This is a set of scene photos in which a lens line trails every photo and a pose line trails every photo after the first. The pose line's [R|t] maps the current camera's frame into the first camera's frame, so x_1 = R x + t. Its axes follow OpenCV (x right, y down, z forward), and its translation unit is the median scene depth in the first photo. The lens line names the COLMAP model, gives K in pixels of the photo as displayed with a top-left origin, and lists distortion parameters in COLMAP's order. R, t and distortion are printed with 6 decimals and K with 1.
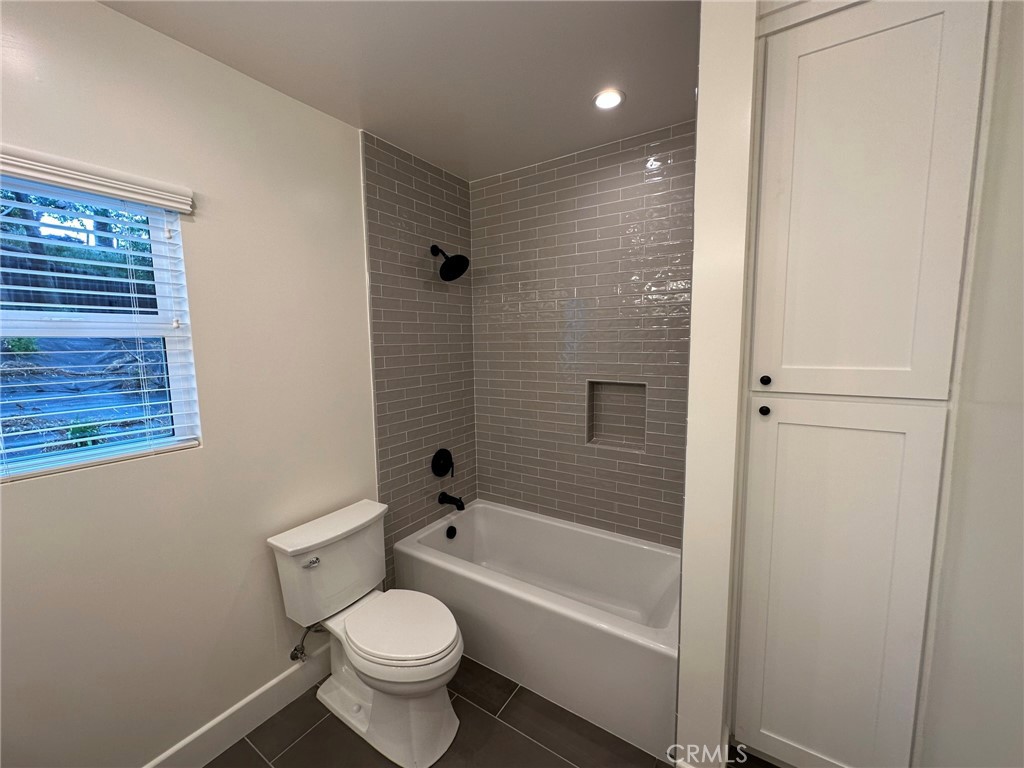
lens RADIAL K [[408.1, 0, 512.0], [0, 408.1, 384.0], [0, 0, 1]] dist [-0.002355, 0.000384]
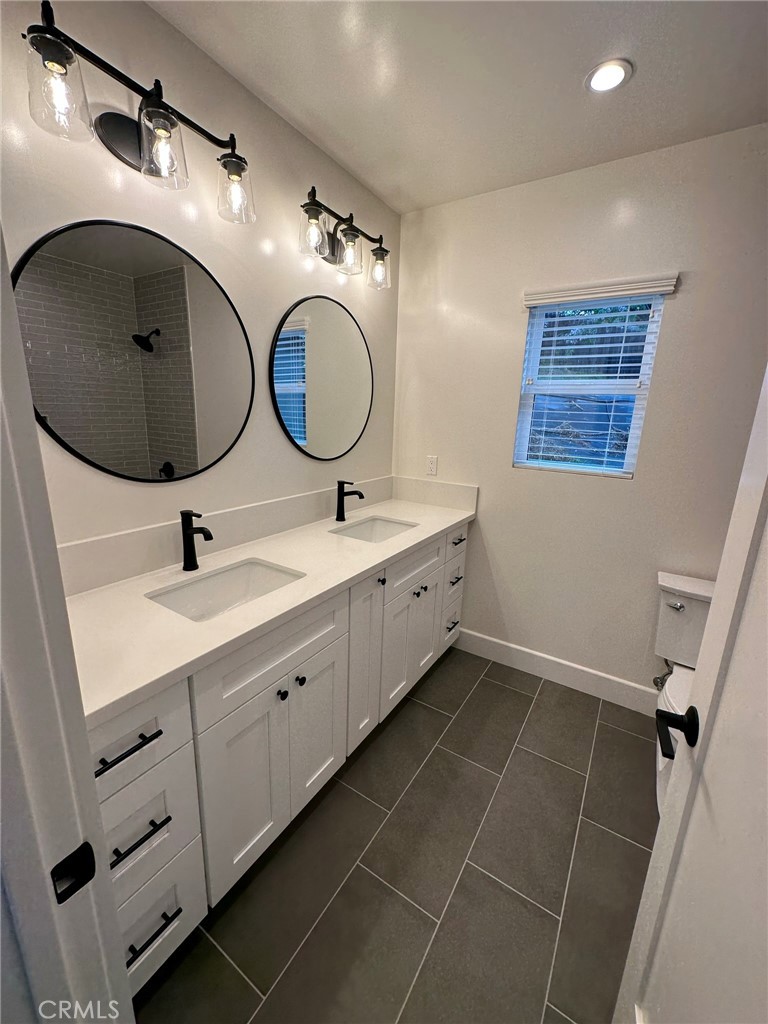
lens RADIAL K [[408.1, 0, 384.0], [0, 408.1, 512.0], [0, 0, 1]] dist [-0.002355, 0.000384]
pose [[0.012144, 0.273873, -0.961689, 0.570319], [-0.124133, 0.954733, 0.270325, -0.006089], [0.992191, 0.116094, 0.045591, 0.148533]]
